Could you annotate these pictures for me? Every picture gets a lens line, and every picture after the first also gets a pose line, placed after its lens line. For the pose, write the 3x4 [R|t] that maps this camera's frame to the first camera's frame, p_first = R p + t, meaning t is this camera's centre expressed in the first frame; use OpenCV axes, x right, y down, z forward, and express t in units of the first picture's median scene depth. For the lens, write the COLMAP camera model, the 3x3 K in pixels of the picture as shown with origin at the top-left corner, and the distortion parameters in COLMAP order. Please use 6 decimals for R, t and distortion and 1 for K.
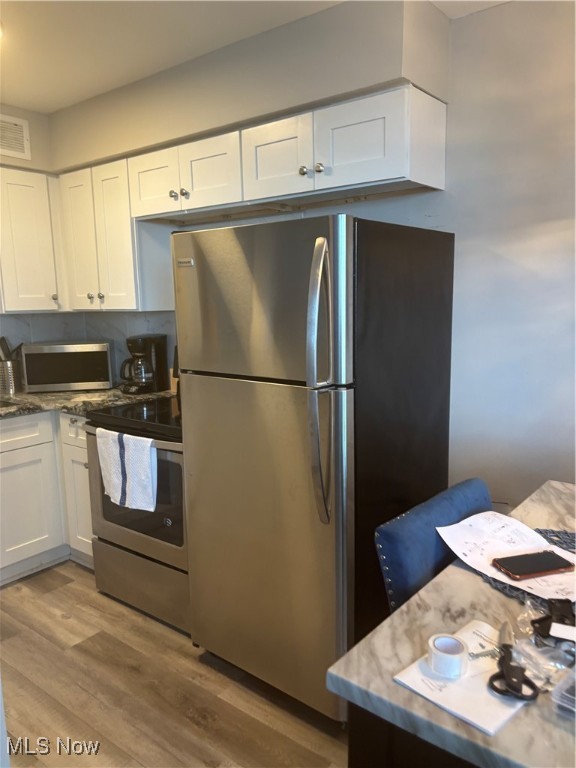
lens RADIAL K [[580.6, 0, 290.0], [0, 580.6, 391.1], [0, 0, 1]] dist [0.050451, -0.060506]
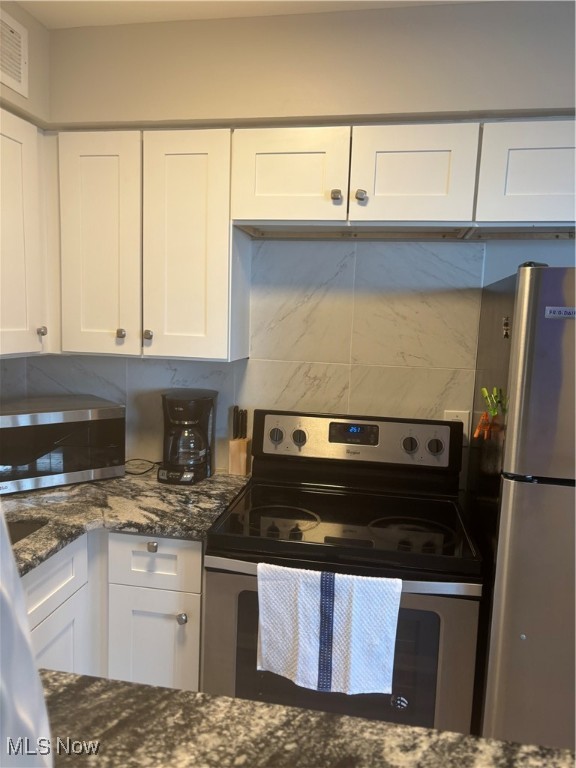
lens RADIAL K [[580.6, 0, 284.8], [0, 580.6, 391.3], [0, 0, 1]] dist [0.050451, -0.060506]
pose [[0.885418, -0.012361, 0.464632, -0.530432], [0.026160, 0.999387, -0.023266, -0.090645], [-0.464060, 0.032755, 0.885198, 0.409630]]
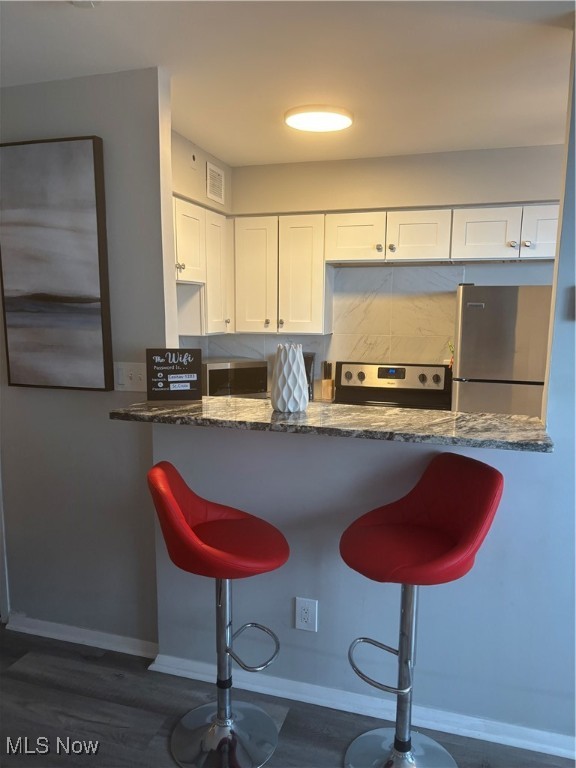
lens RADIAL K [[580.6, 0, 285.1], [0, 580.6, 393.9], [0, 0, 1]] dist [0.050451, -0.060506]
pose [[0.933980, -0.028535, 0.356185, -0.818086], [0.033850, 0.999389, -0.008697, -0.001704], [-0.355719, 0.020180, 0.934375, -0.138437]]
